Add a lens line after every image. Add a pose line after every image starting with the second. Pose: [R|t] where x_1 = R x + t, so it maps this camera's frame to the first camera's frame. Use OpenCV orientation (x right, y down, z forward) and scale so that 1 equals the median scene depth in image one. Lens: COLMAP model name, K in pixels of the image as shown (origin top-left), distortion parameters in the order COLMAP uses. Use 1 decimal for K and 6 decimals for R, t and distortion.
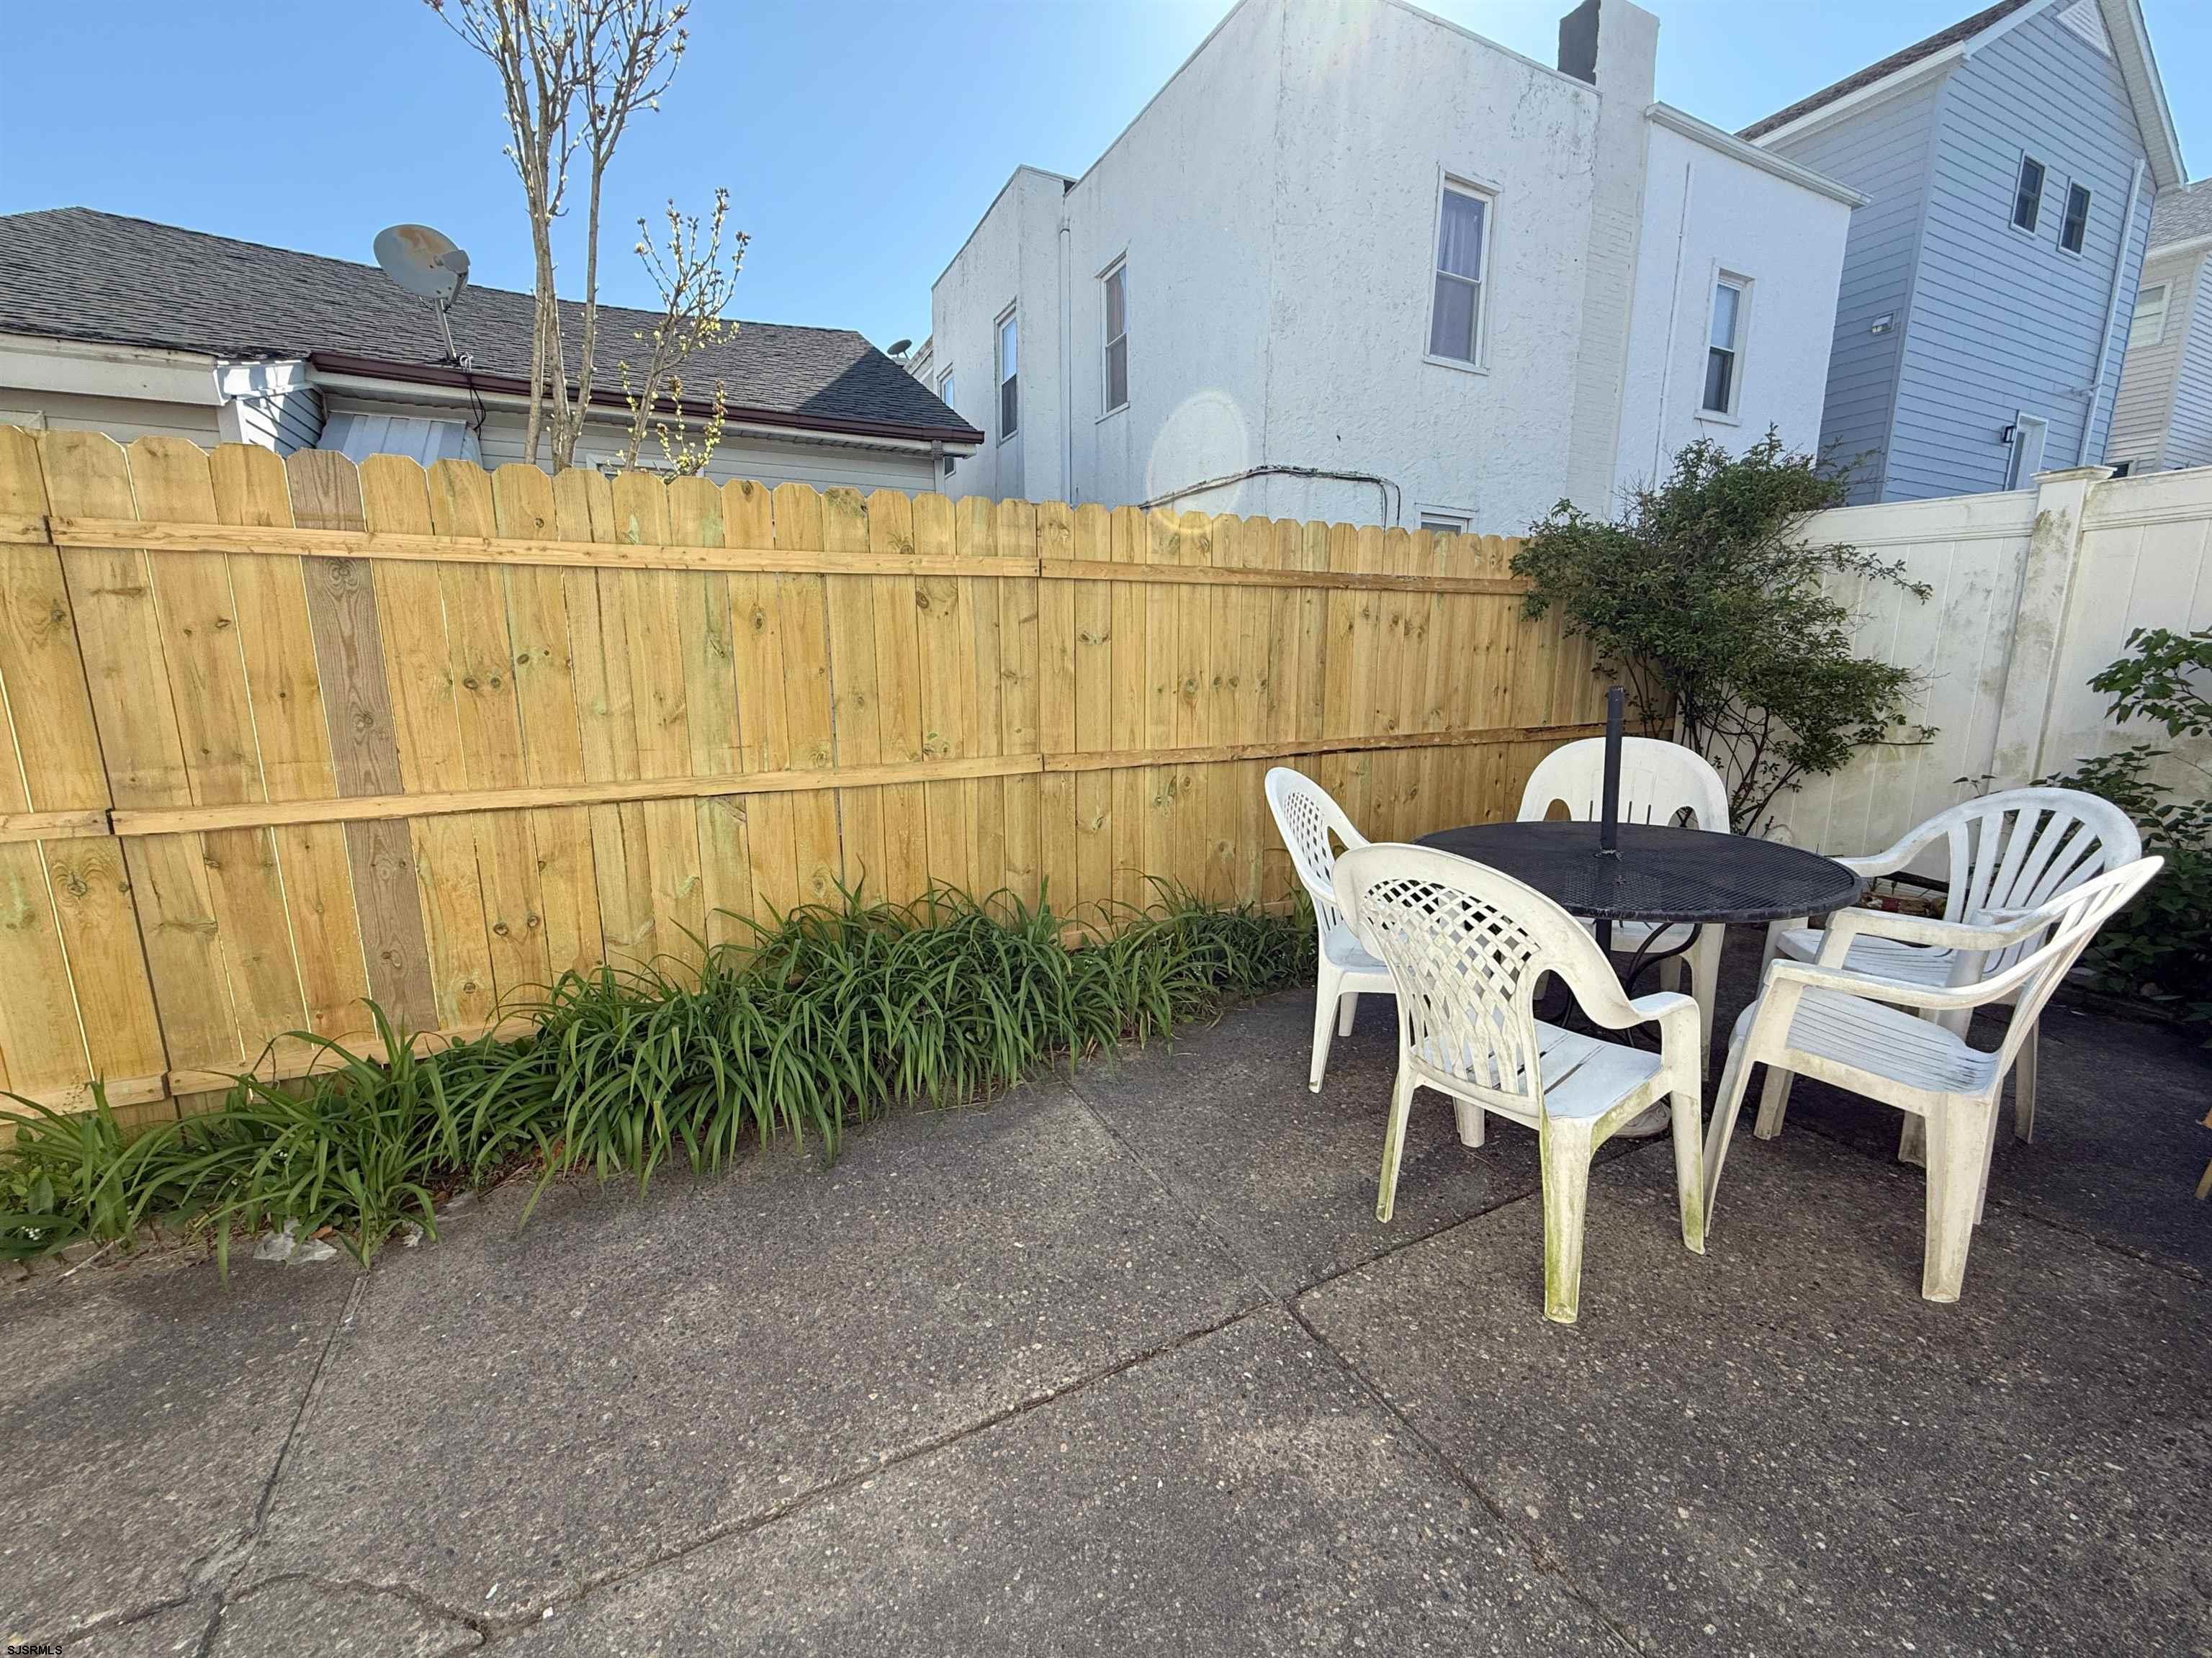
lens RADIAL K [[889.7, 0, 1112.3], [0, 889.7, 831.7], [0, 0, 1]] dist [0.001362, 0.000272]
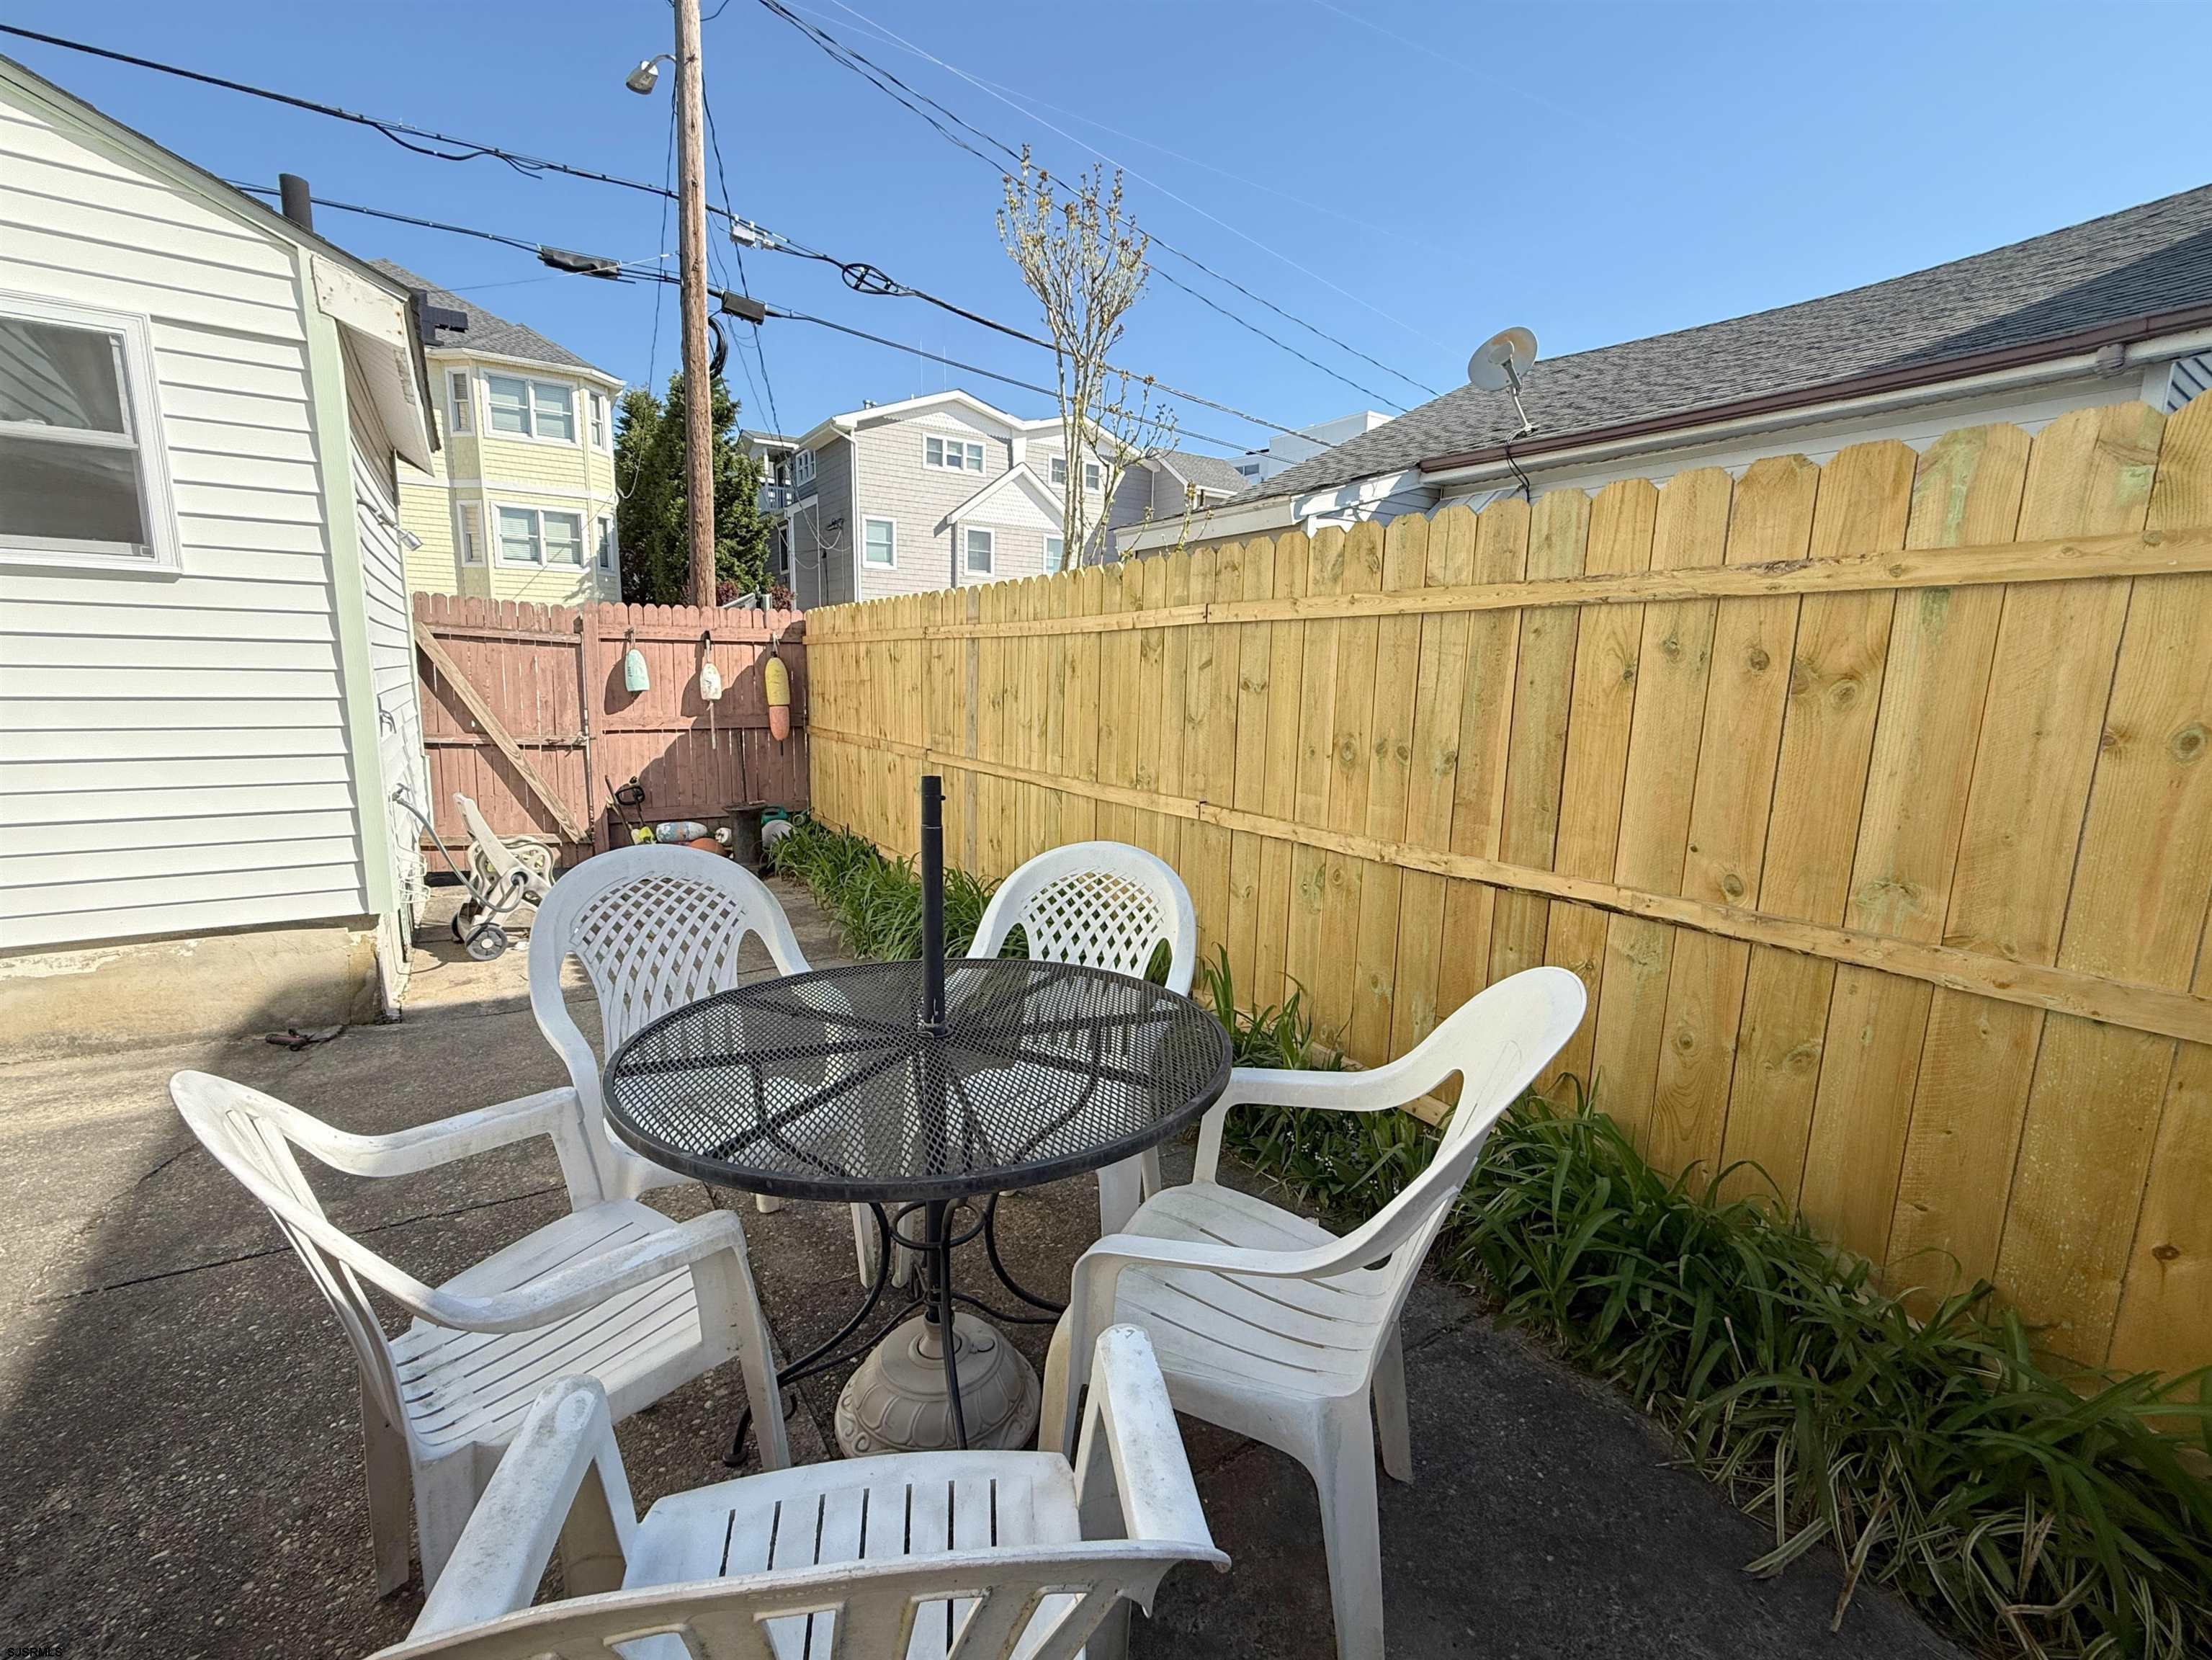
lens RADIAL K [[943.6, 0, 1106.2], [0, 943.6, 833.5], [0, 0, 1]] dist [-0.000581, 0.000264]
pose [[0.119689, 0.175795, -0.977124, 0.903392], [-0.211235, 0.966173, 0.147950, -0.179026], [0.970080, 0.188695, 0.152774, 0.724539]]
